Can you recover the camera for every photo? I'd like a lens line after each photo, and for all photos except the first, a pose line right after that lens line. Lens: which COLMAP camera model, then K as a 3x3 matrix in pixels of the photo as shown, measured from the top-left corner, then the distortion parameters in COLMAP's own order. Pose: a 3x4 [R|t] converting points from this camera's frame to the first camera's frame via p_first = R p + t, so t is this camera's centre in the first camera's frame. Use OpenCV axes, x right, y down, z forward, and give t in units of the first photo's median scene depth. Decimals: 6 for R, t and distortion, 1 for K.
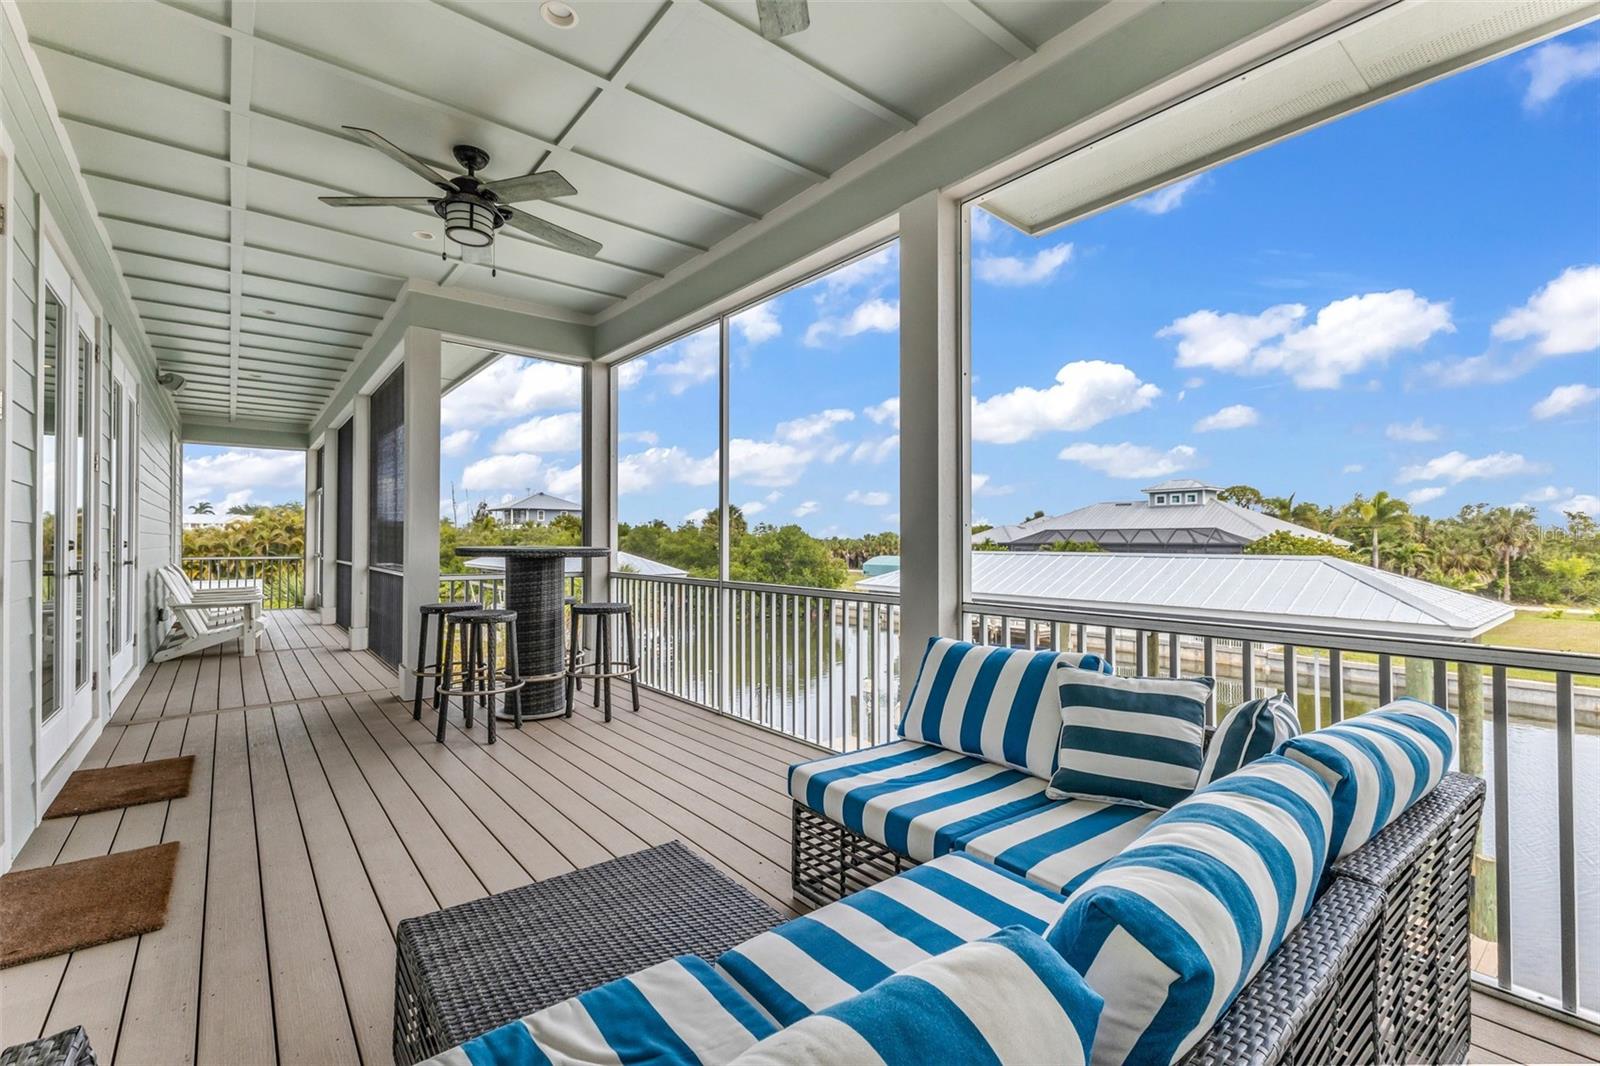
lens RADIAL K [[694.5, 0, 804.0], [0, 694.5, 530.8], [0, 0, 1]] dist [0.001410, -0.000021]
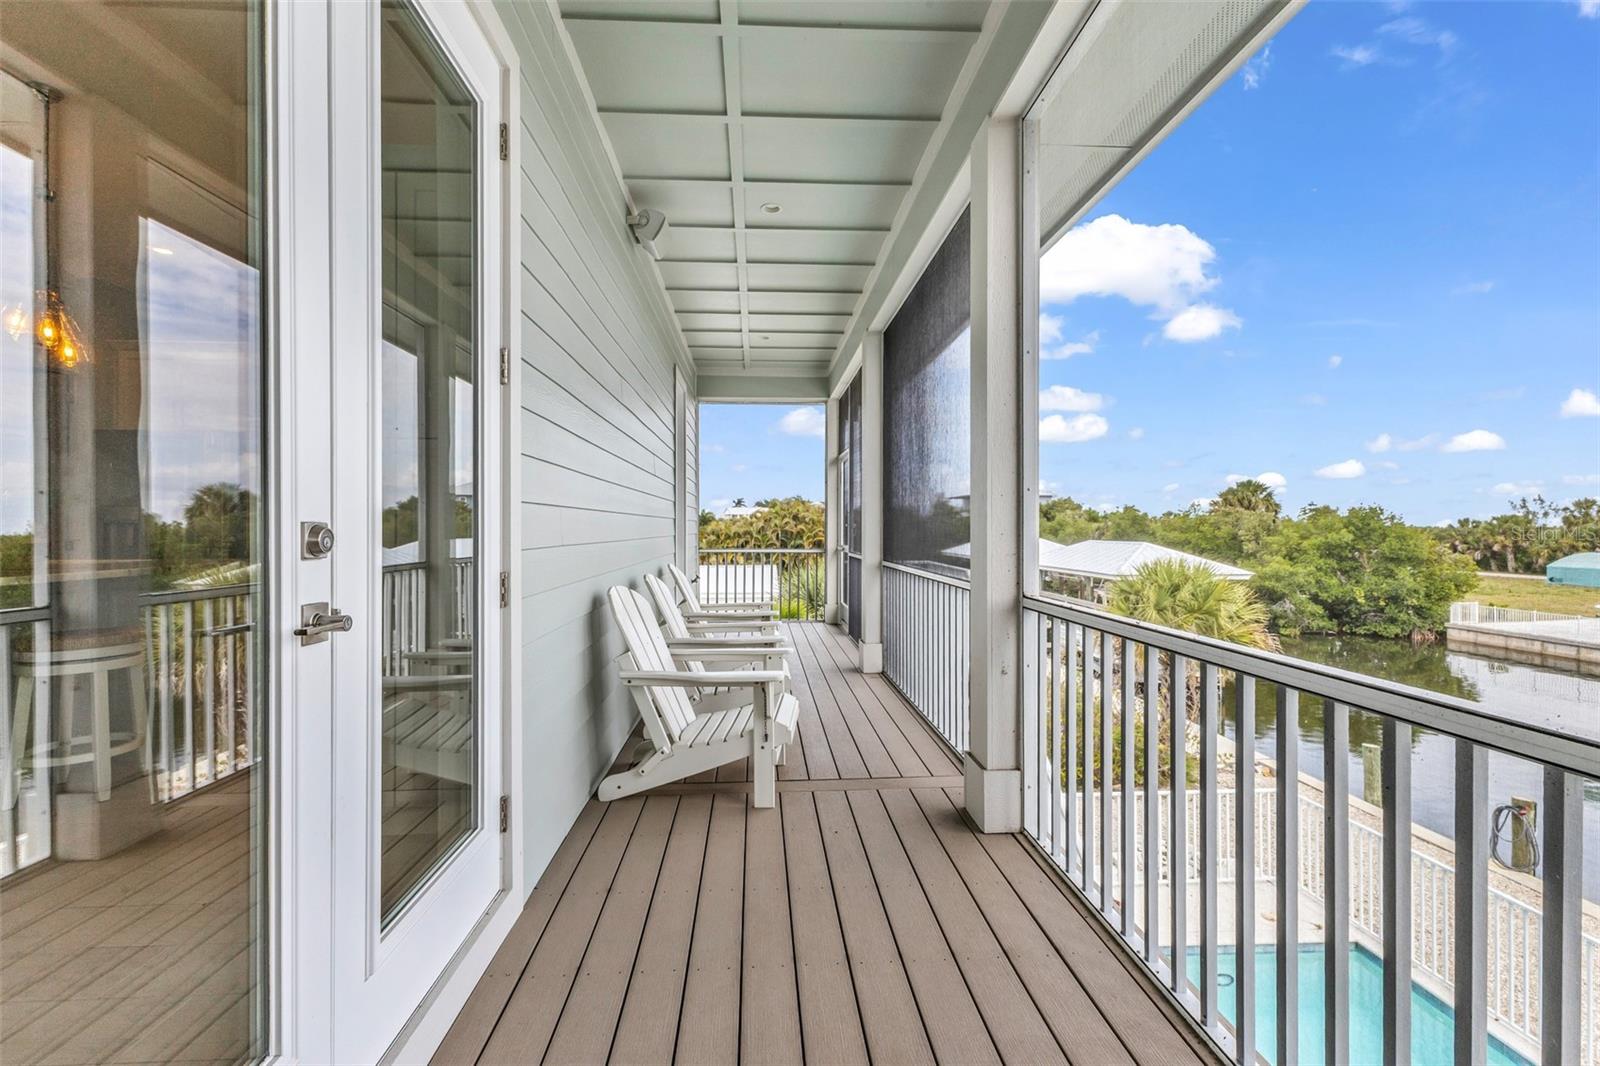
lens RADIAL K [[694.5, 0, 804.0], [0, 694.5, 530.8], [0, 0, 1]] dist [0.001410, -0.000021]
pose [[0.823364, 0.001474, -0.567512, -0.269636], [0.009164, 0.999832, 0.015893, 0.003581], [0.567440, -0.018286, 0.823212, 0.334892]]
